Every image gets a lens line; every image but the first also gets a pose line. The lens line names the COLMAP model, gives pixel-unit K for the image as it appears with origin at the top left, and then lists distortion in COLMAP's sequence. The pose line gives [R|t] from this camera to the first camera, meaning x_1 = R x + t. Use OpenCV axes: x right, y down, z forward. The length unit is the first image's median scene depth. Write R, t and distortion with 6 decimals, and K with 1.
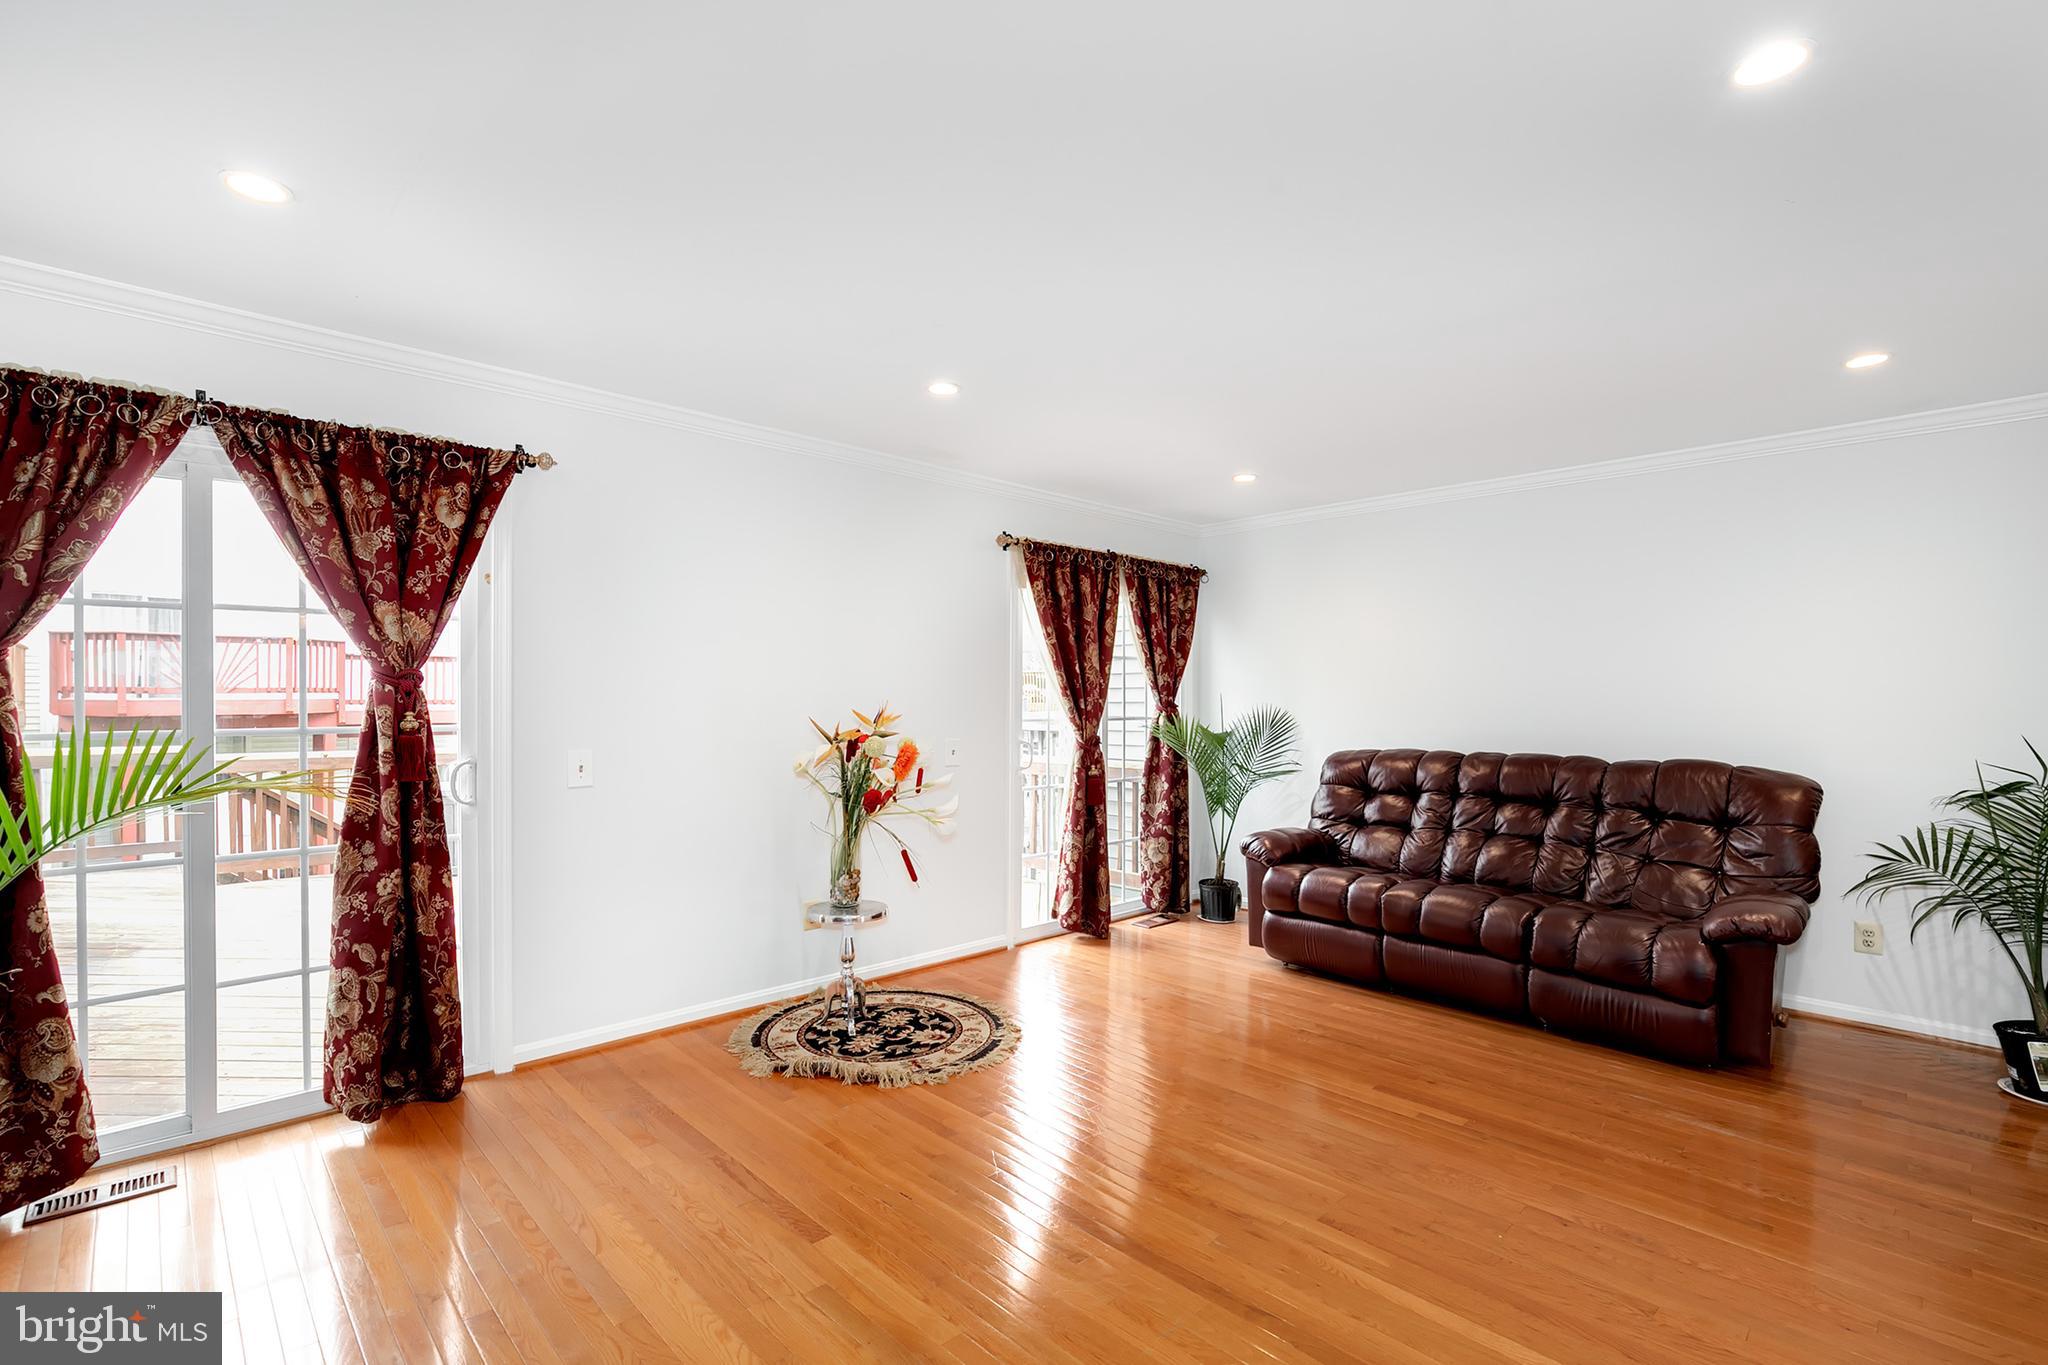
lens RADIAL K [[939.1, 0, 1019.6], [0, 939.1, 691.1], [0, 0, 1]] dist [0.000205, 0.000567]
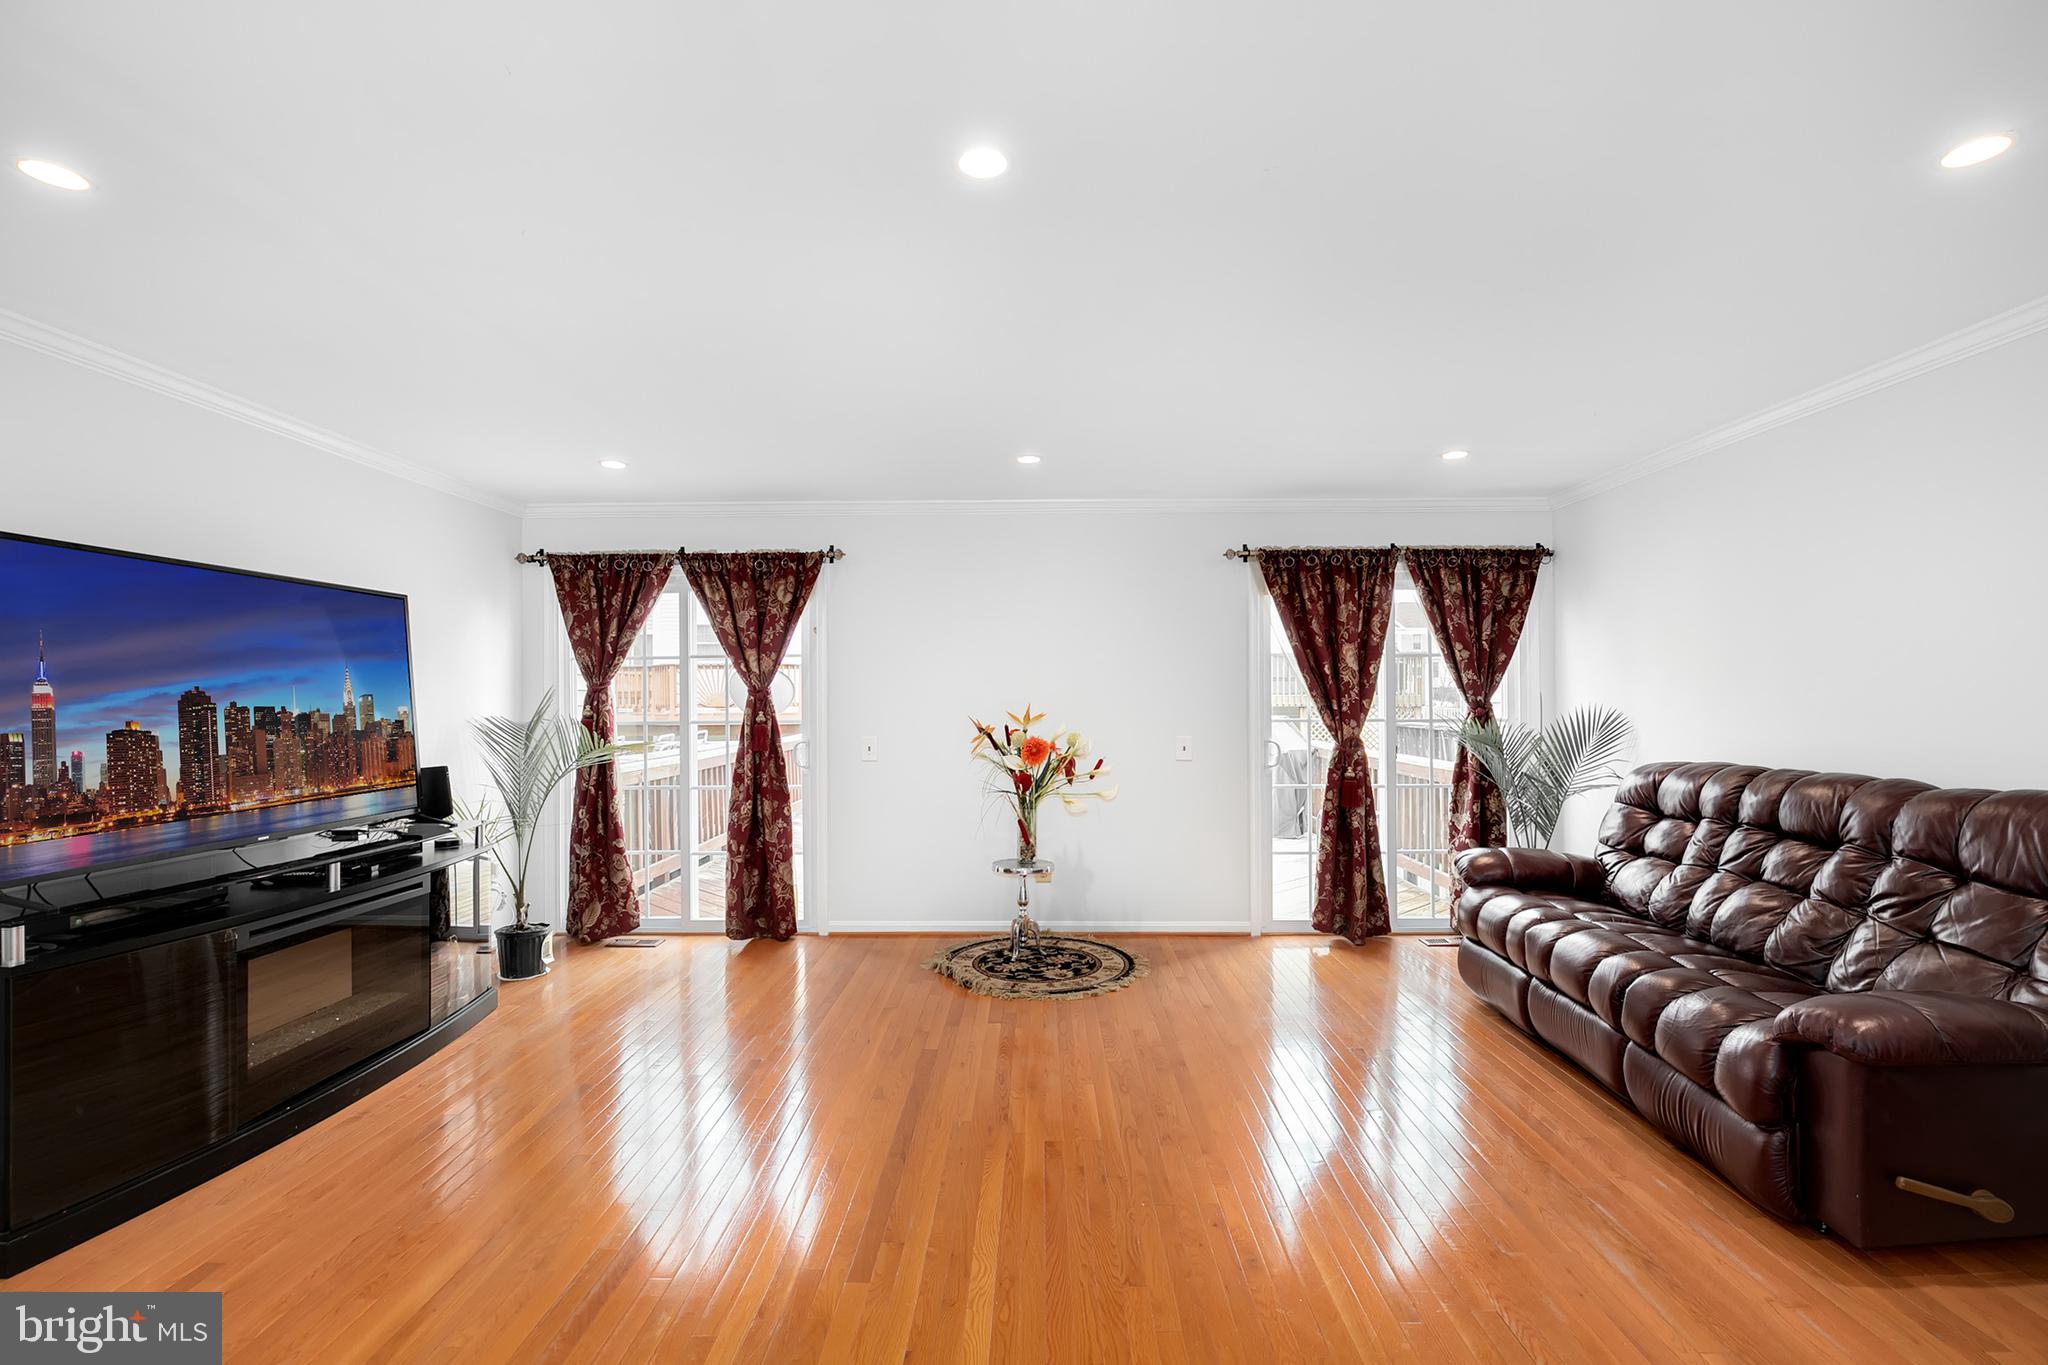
lens RADIAL K [[911.8, 0, 1024.0], [0, 911.8, 682.5], [0, 0, 1]] dist [0.001248, 0.000384]
pose [[0.712958, -0.022485, -0.700846, 0.710878], [0.012955, 0.999738, -0.018896, 0.005502], [0.701087, 0.004392, 0.713063, 0.106835]]
